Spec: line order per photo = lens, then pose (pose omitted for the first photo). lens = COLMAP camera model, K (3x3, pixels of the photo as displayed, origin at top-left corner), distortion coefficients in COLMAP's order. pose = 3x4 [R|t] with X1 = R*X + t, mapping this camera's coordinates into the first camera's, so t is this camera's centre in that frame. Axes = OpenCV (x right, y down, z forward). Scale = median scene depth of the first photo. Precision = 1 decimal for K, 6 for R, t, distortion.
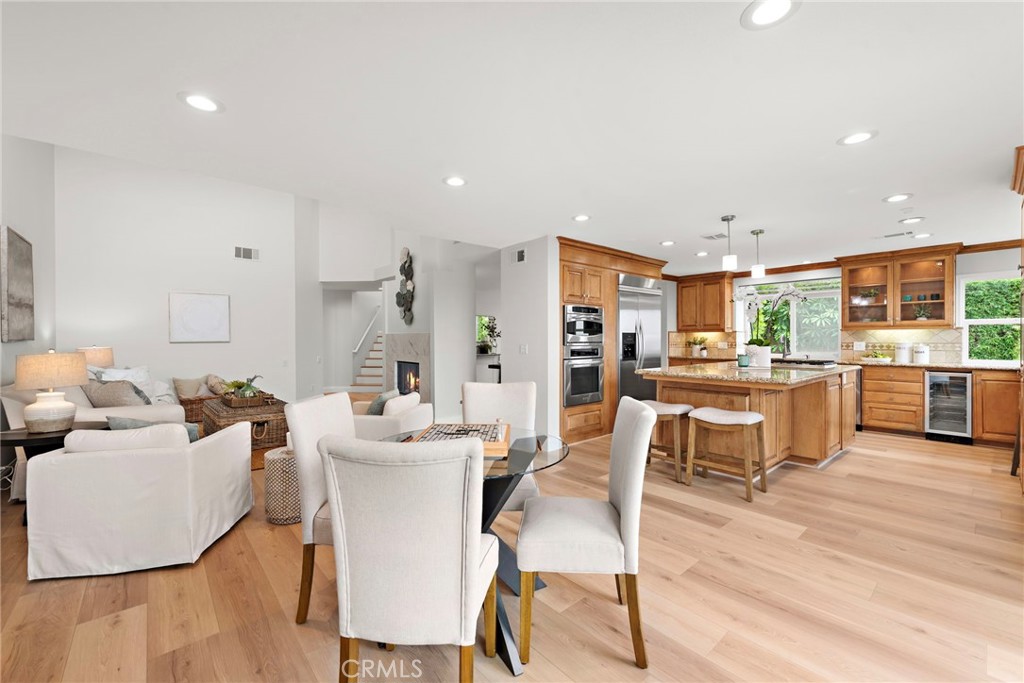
lens RADIAL K [[414.7, 0, 507.8], [0, 414.7, 347.8], [0, 0, 1]] dist [0.002035, -0.000192]
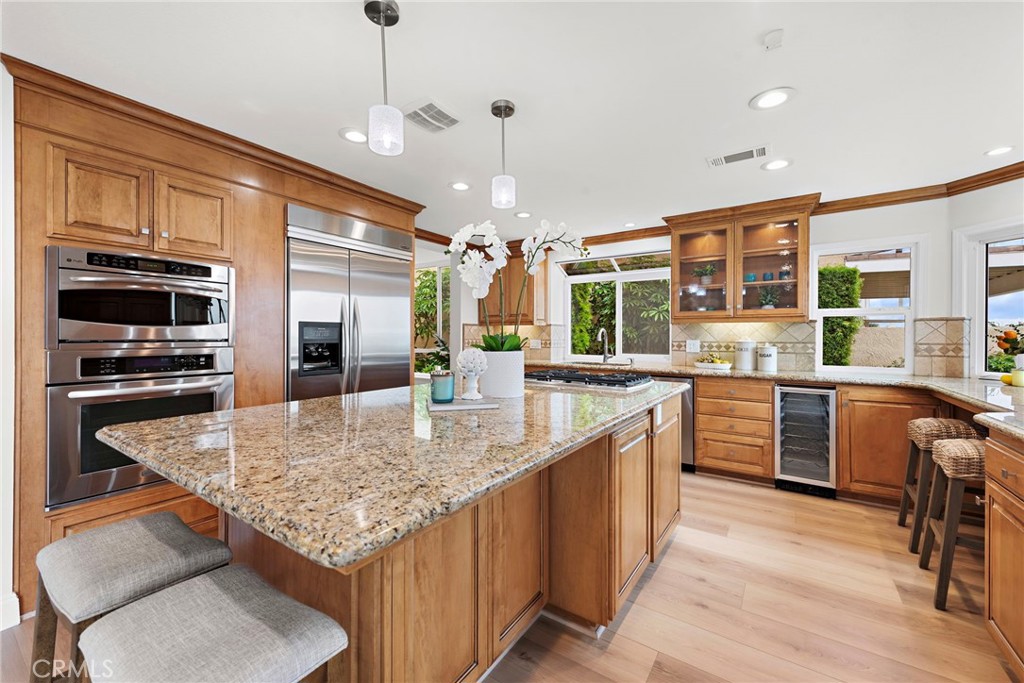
lens RADIAL K [[401.8, 0, 512.1], [0, 401.8, 344.7], [0, 0, 1]] dist [0.016958, -0.004442]
pose [[0.966017, -0.000449, 0.258477, 0.413579], [-0.000715, 0.999990, 0.004410, -0.010424], [-0.258477, -0.004445, 0.966007, 0.462907]]
